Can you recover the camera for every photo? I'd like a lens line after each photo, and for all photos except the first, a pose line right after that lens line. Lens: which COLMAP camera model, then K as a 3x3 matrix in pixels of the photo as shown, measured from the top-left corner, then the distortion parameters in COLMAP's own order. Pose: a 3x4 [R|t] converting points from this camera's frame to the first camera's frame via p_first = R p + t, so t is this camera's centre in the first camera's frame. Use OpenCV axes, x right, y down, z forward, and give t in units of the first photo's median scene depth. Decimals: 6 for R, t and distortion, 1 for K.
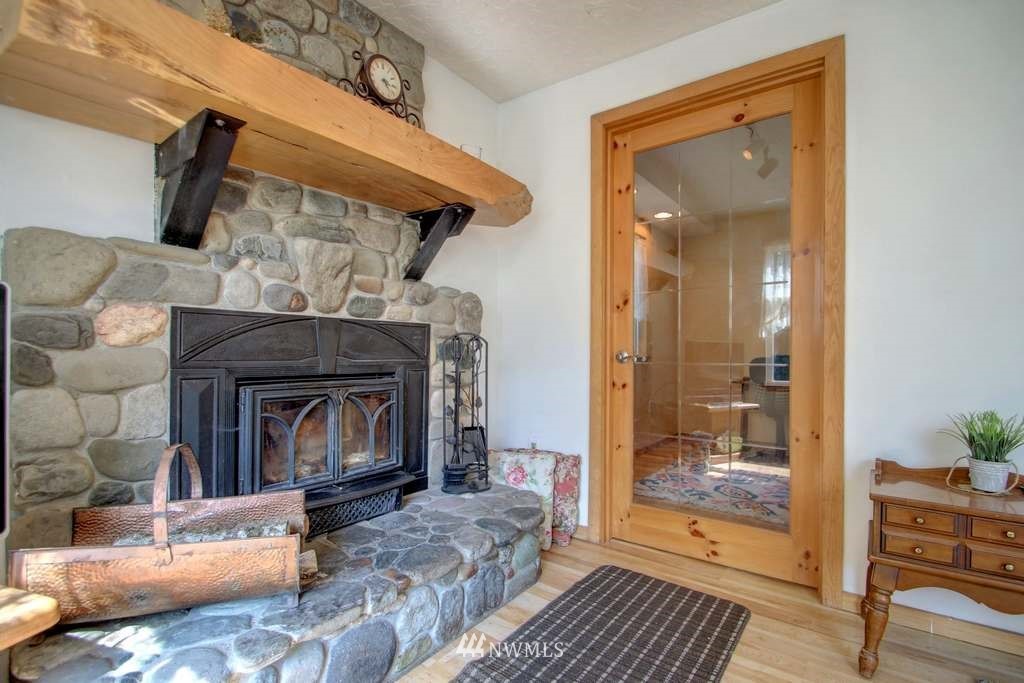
lens RADIAL K [[476.7, 0, 512.5], [0, 476.7, 347.1], [0, 0, 1]] dist [-0.005893, -0.001512]
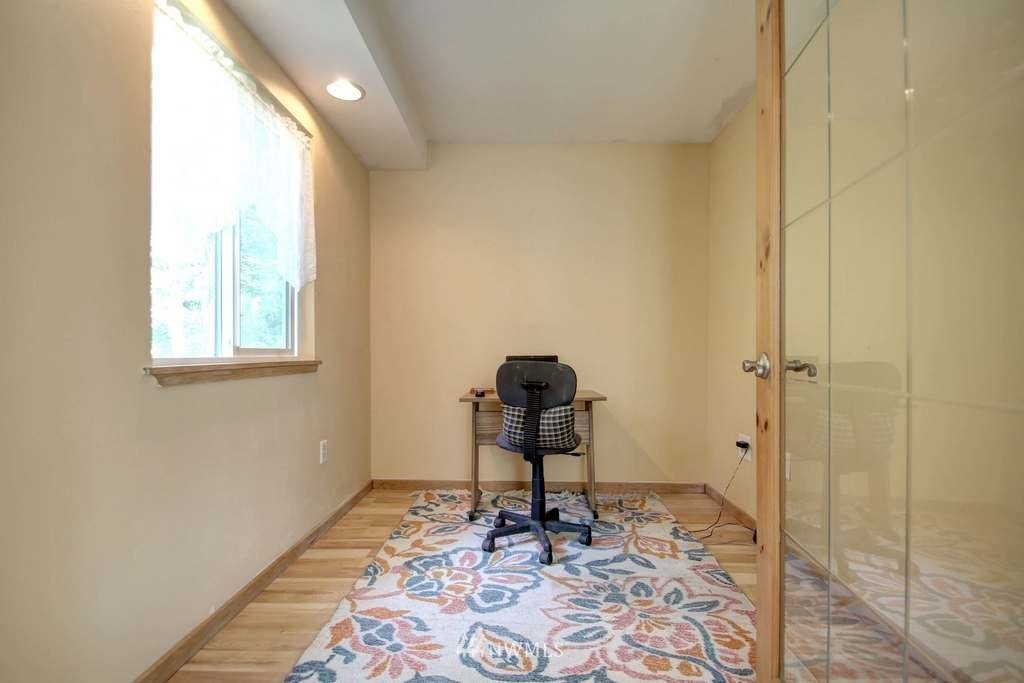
lens RADIAL K [[476.7, 0, 512.0], [0, 476.7, 346.2], [0, 0, 1]] dist [-0.005893, -0.001512]
pose [[0.813061, -0.014022, 0.582010, 0.177020], [0.009715, 0.999897, 0.010517, 0.000257], [-0.582098, -0.002896, 0.813114, 0.520796]]
